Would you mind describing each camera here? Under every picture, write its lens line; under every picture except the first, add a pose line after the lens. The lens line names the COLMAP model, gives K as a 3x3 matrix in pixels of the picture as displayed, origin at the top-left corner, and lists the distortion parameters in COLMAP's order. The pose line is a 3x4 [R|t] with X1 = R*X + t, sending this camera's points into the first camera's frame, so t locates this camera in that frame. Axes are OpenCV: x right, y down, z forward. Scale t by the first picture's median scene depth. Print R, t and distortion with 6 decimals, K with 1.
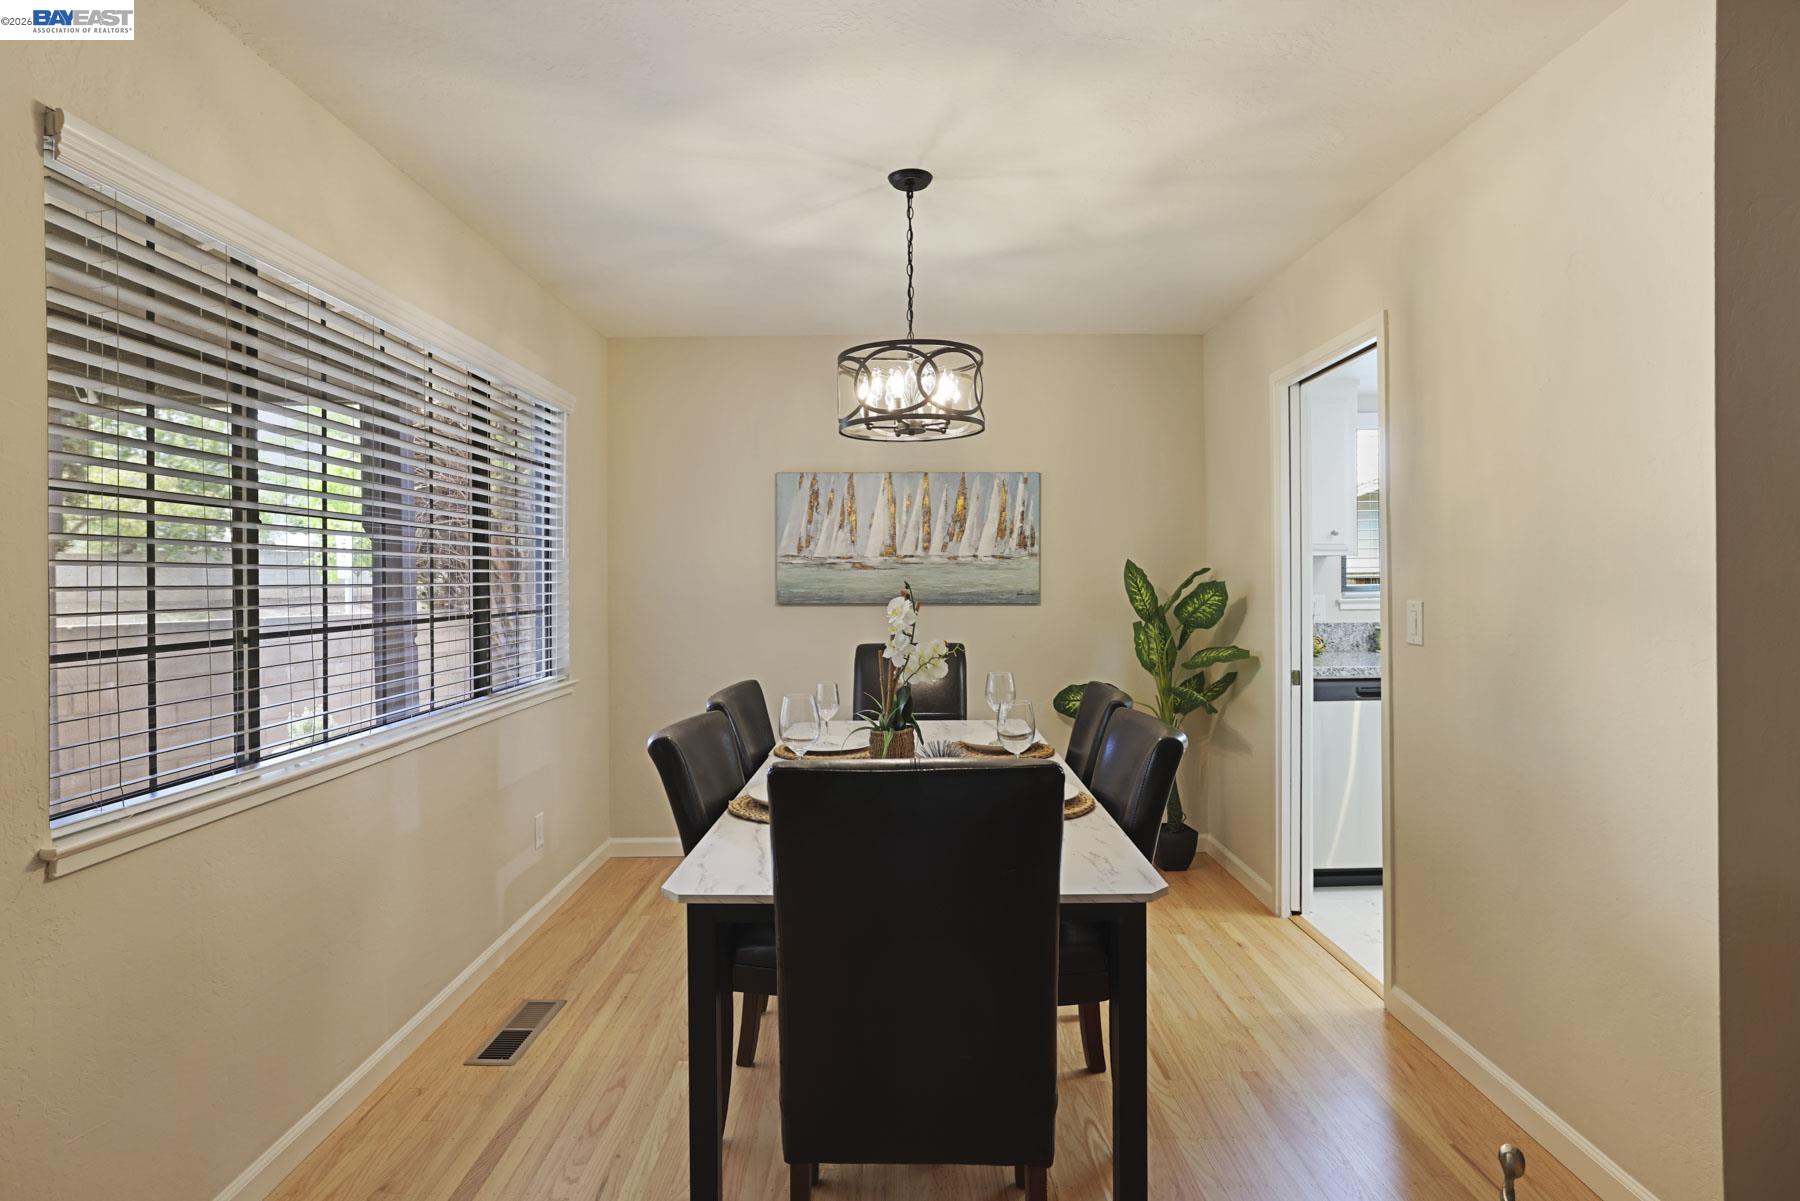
lens RADIAL K [[946.2, 0, 893.6], [0, 946.2, 585.0], [0, 0, 1]] dist [-0.017530, 0.007217]
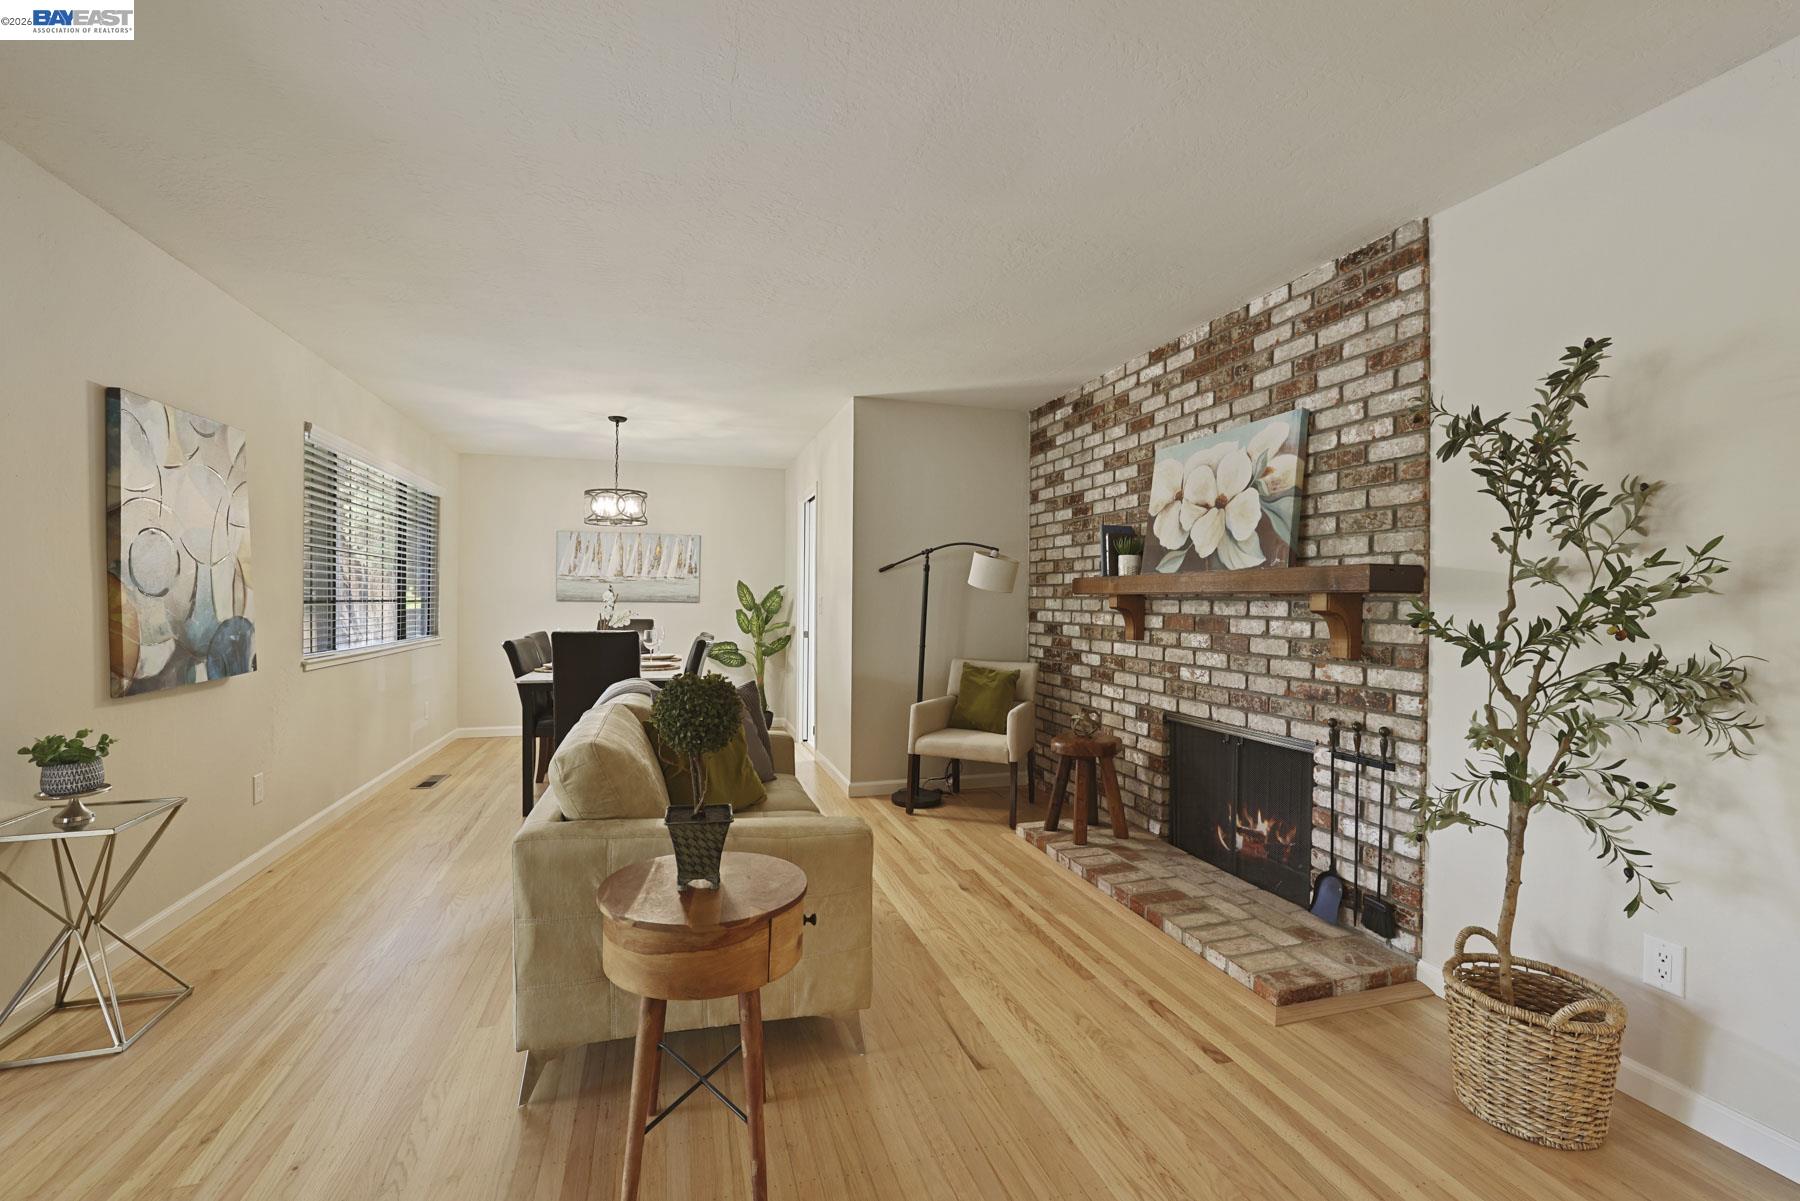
lens RADIAL K [[785.9, 0, 896.9], [0, 785.9, 601.0], [0, 0, 1]] dist [-0.033535, 0.005622]
pose [[0.959166, 0.012598, 0.282562, 0.094764], [-0.010057, 0.999895, -0.010440, 0.032995], [-0.282664, 0.007172, 0.959192, -0.741237]]
